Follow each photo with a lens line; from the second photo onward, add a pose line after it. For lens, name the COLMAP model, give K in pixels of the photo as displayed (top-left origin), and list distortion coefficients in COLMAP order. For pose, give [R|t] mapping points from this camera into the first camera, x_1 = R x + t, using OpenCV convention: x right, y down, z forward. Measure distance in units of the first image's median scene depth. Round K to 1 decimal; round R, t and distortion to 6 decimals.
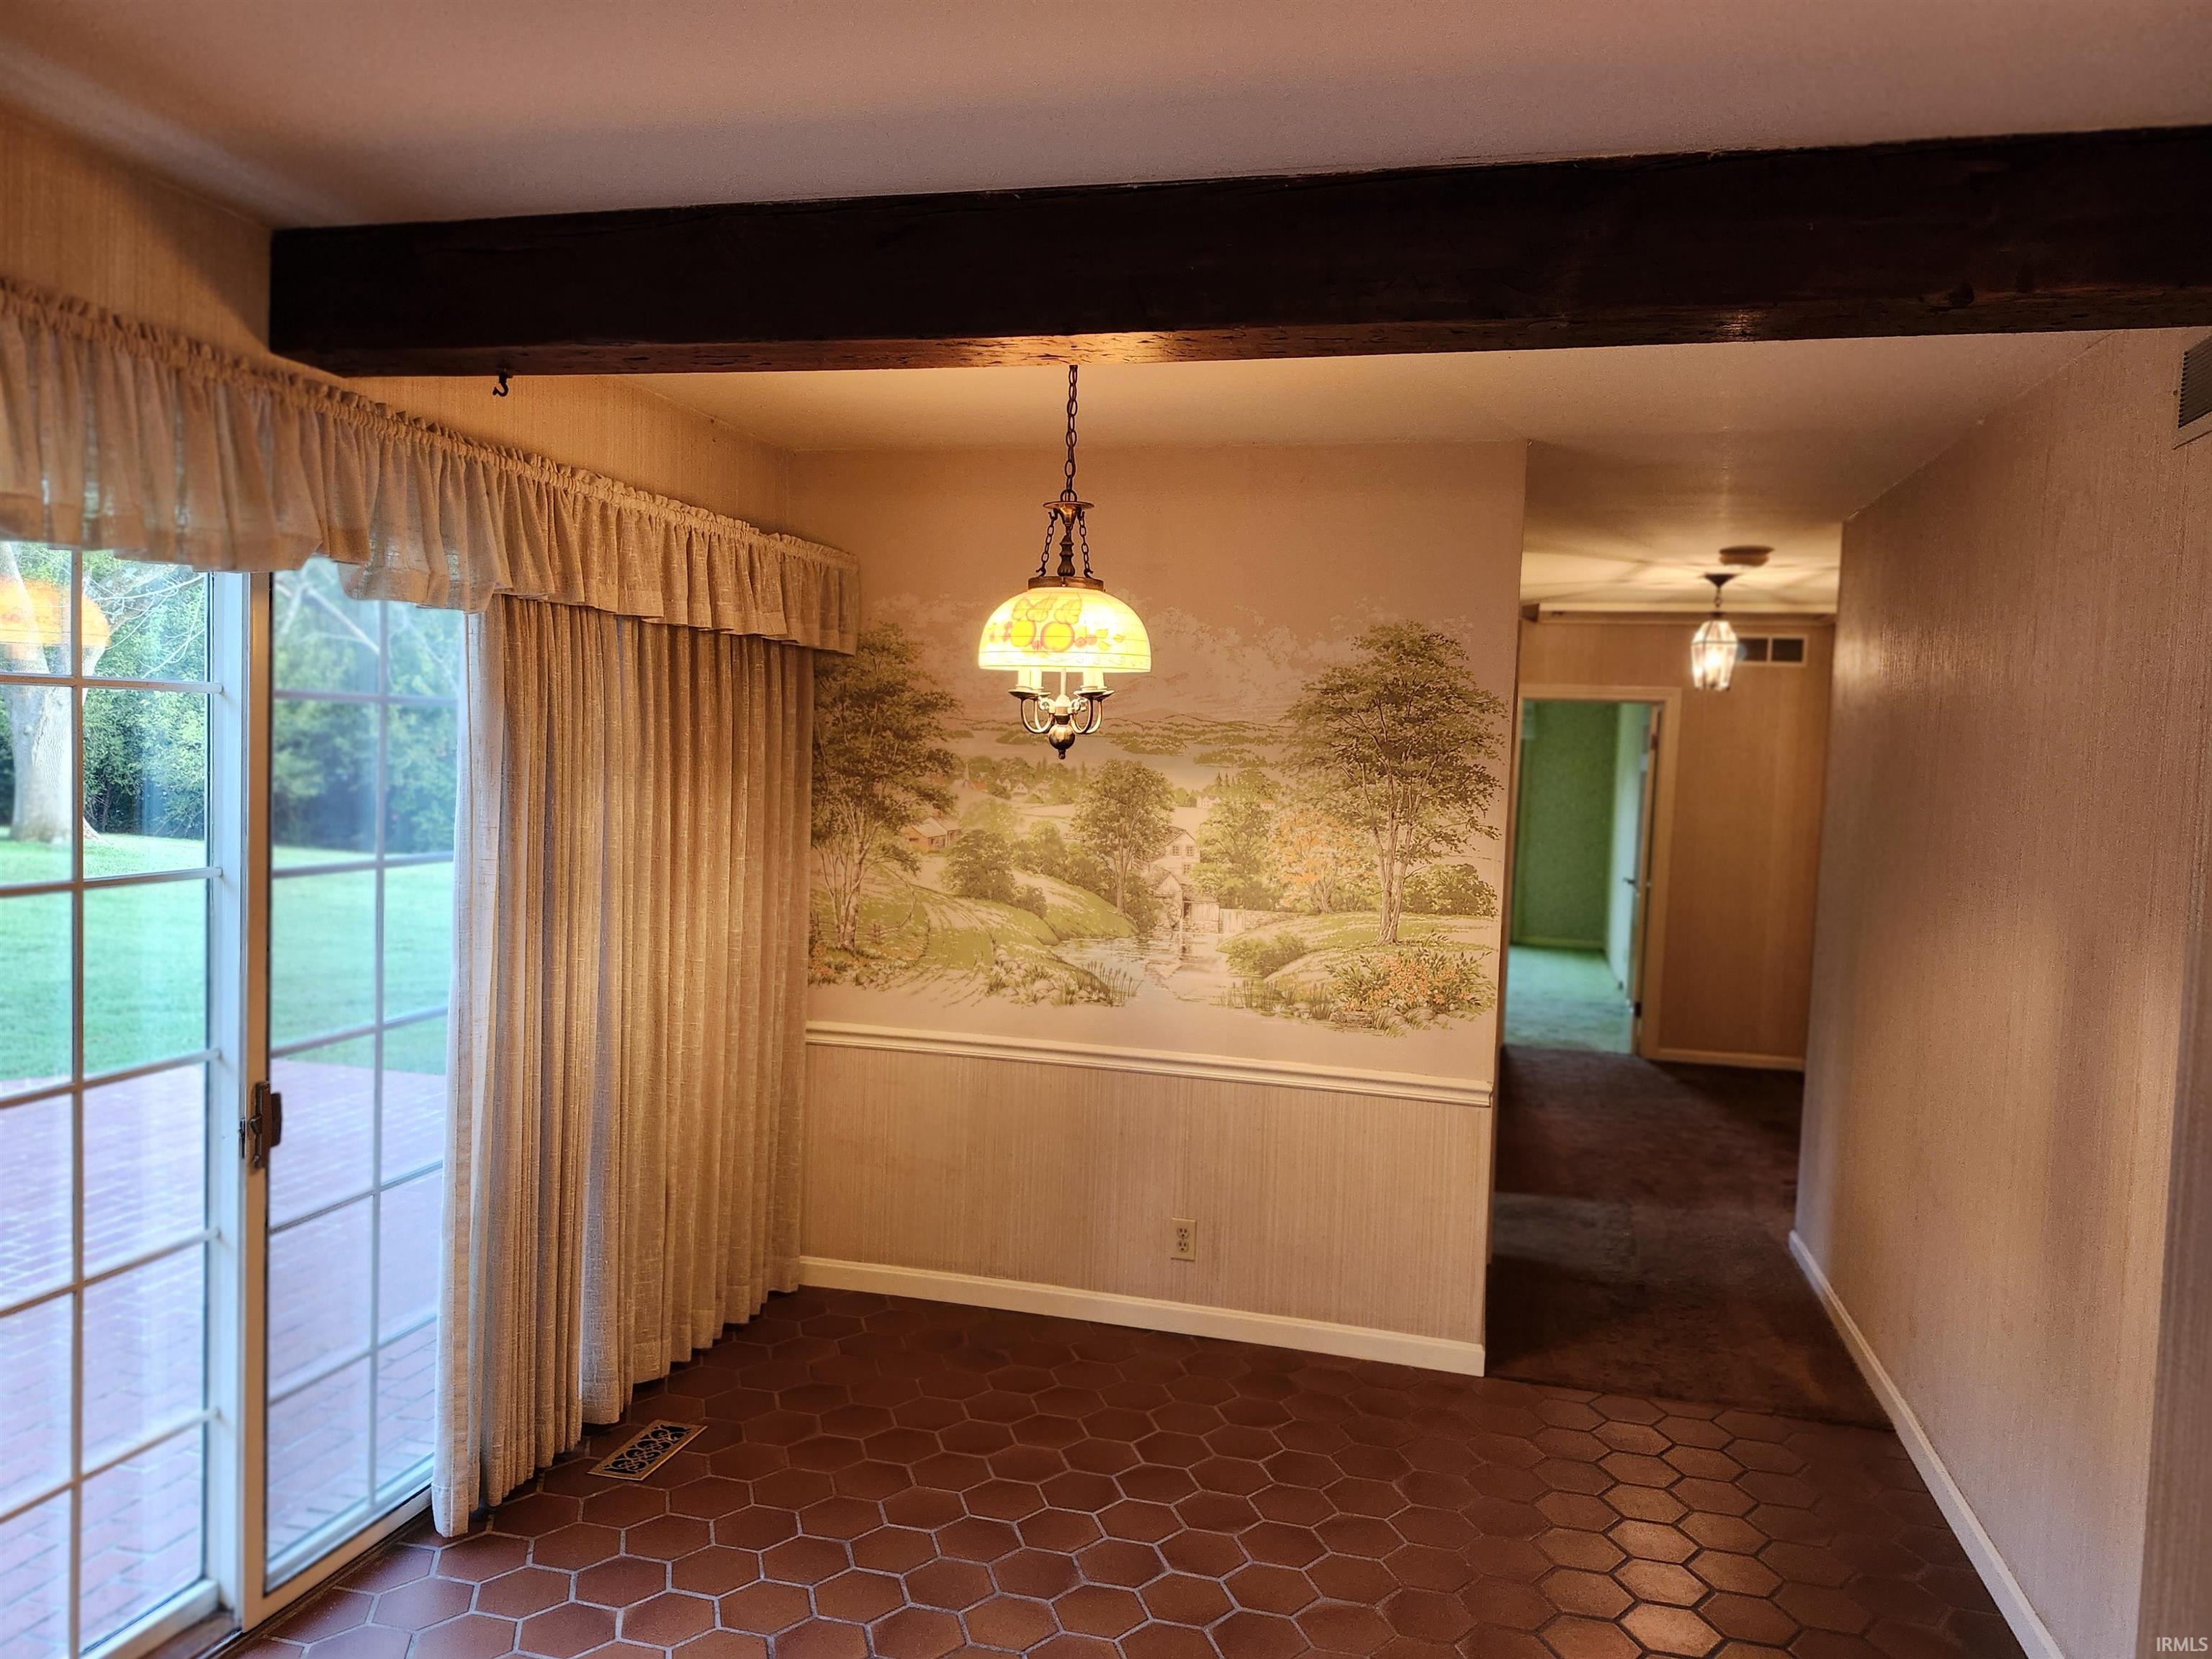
lens RADIAL K [[1523.6, 0, 1096.8], [0, 1523.6, 820.2], [0, 0, 1]] dist [0.111535, -0.167385]
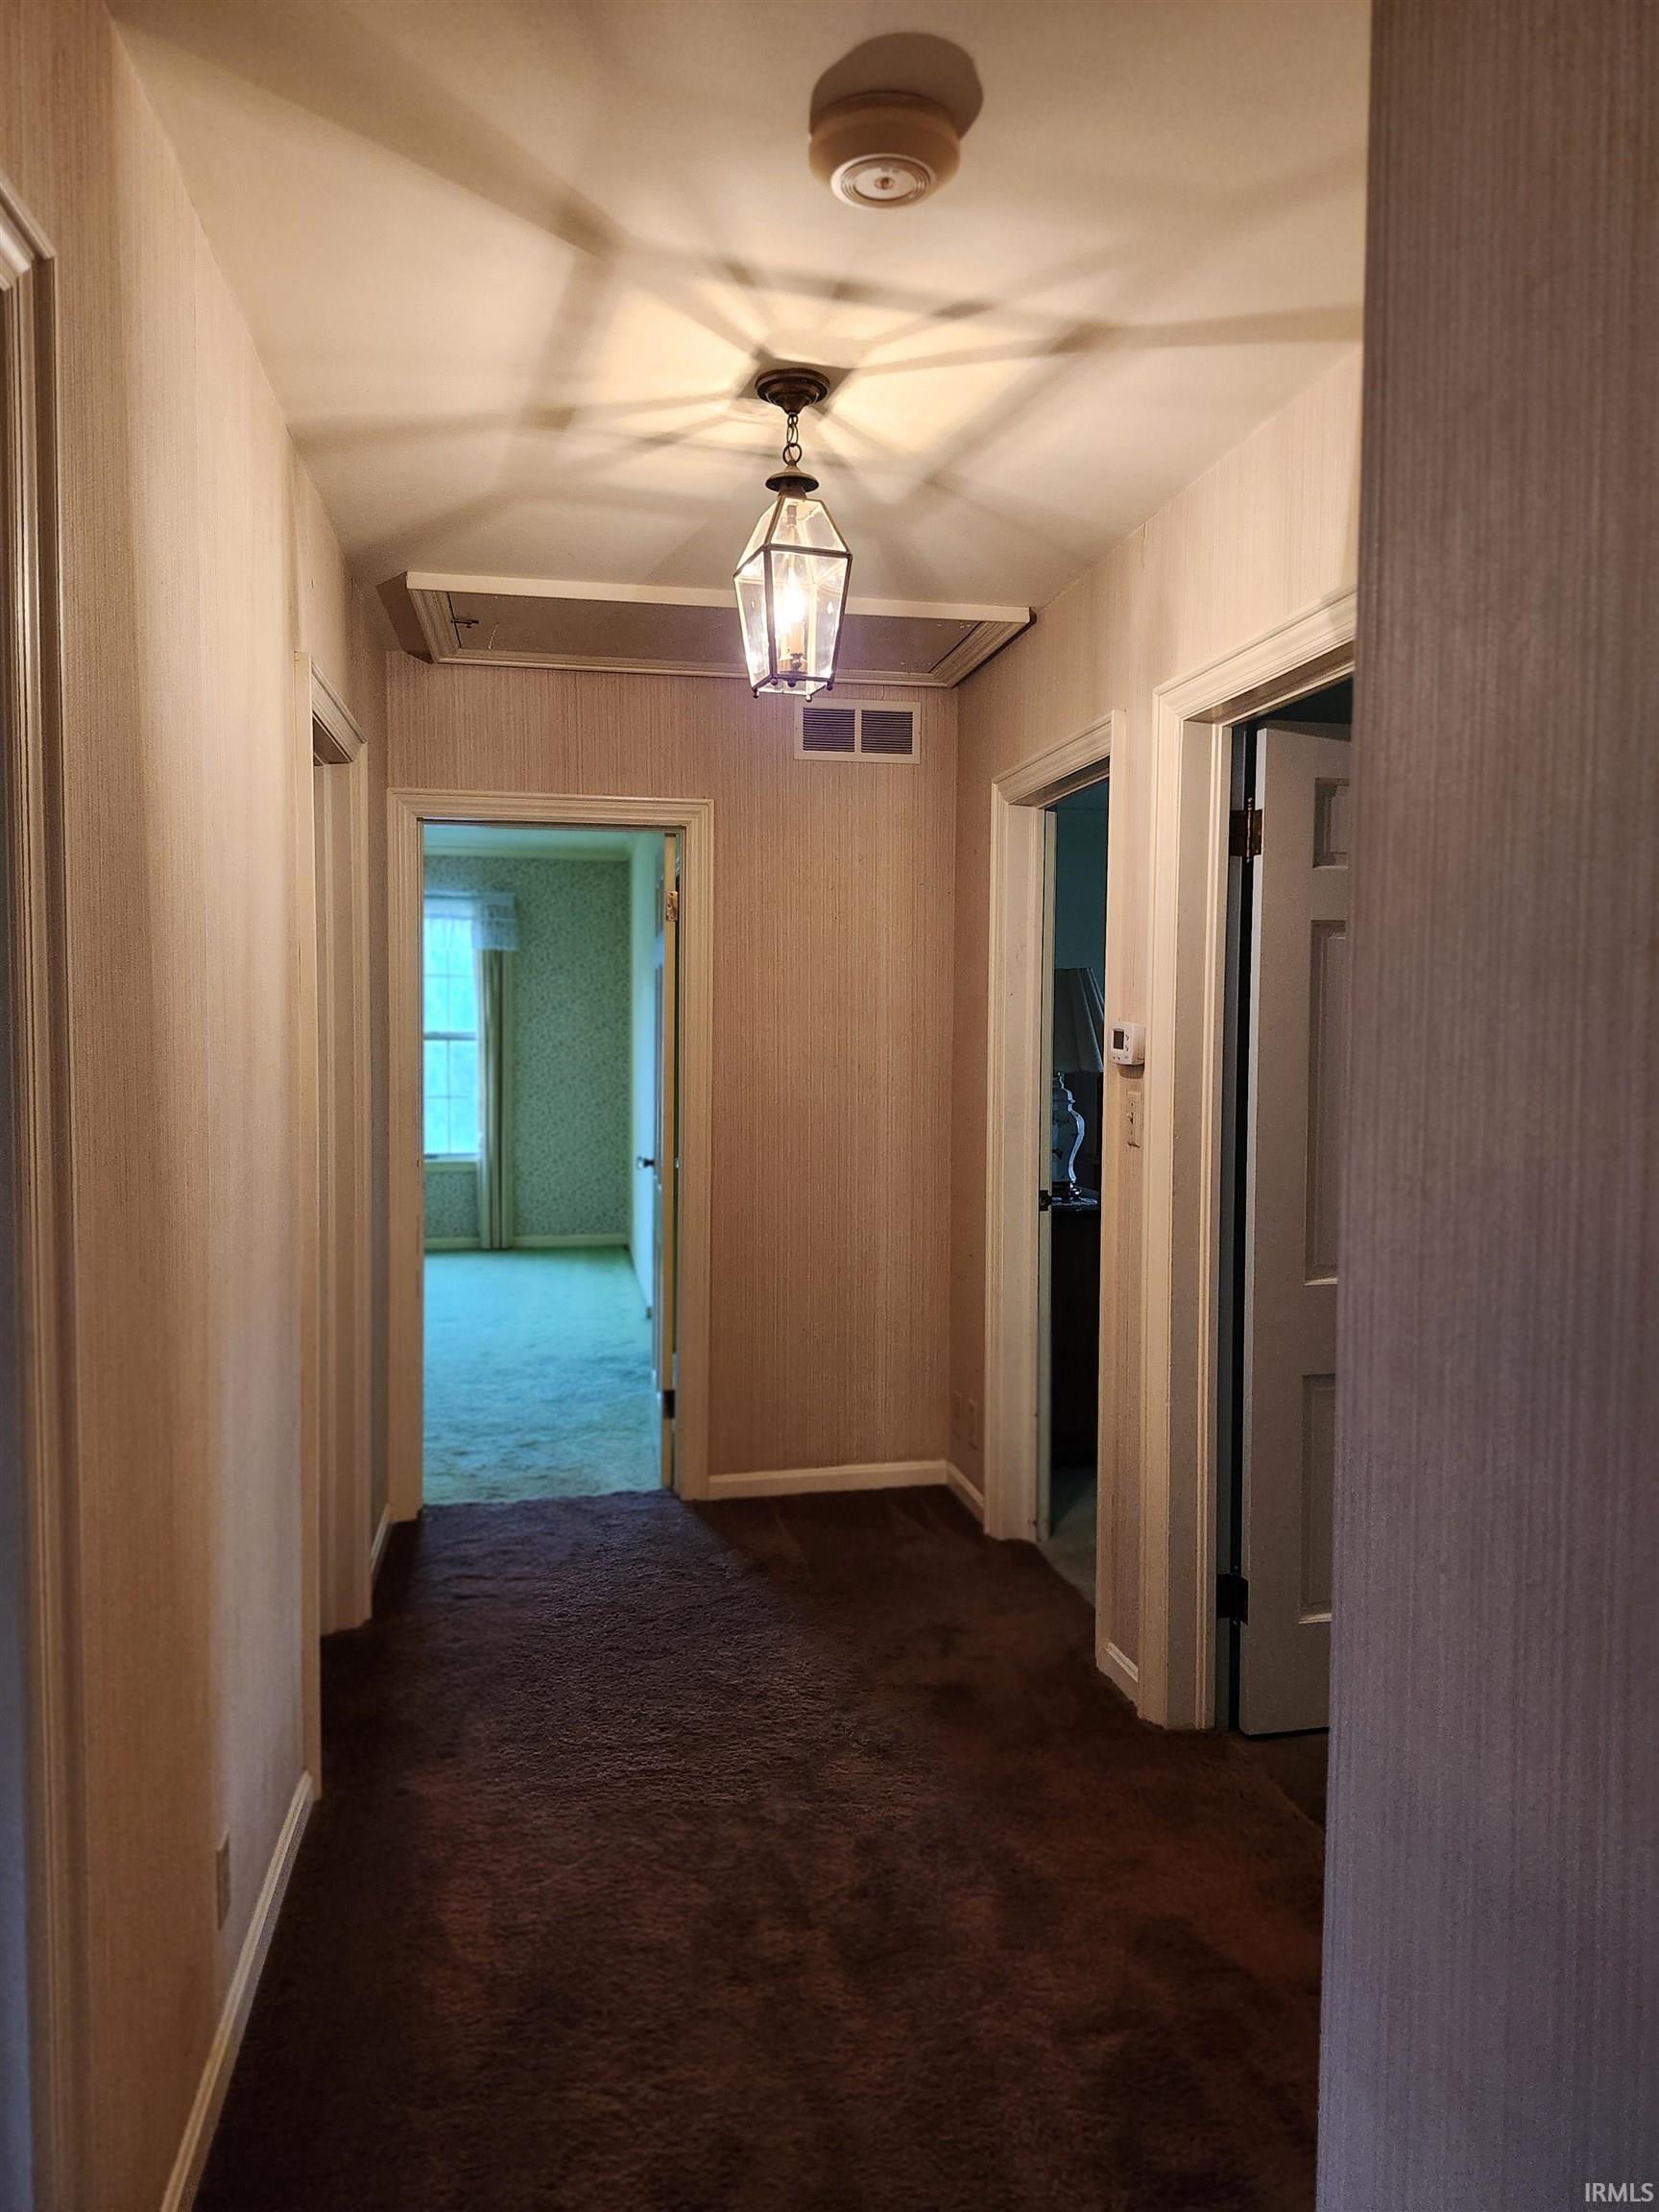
lens RADIAL K [[1523.6, 0, 829.5], [0, 1523.6, 1106.0], [0, 0, 1]] dist [0.111535, -0.167385]
pose [[0.904272, -0.056848, 0.423154, 0.174926], [0.049783, 0.998375, 0.027740, 0.006758], [-0.424044, -0.004019, 0.905633, 0.475797]]
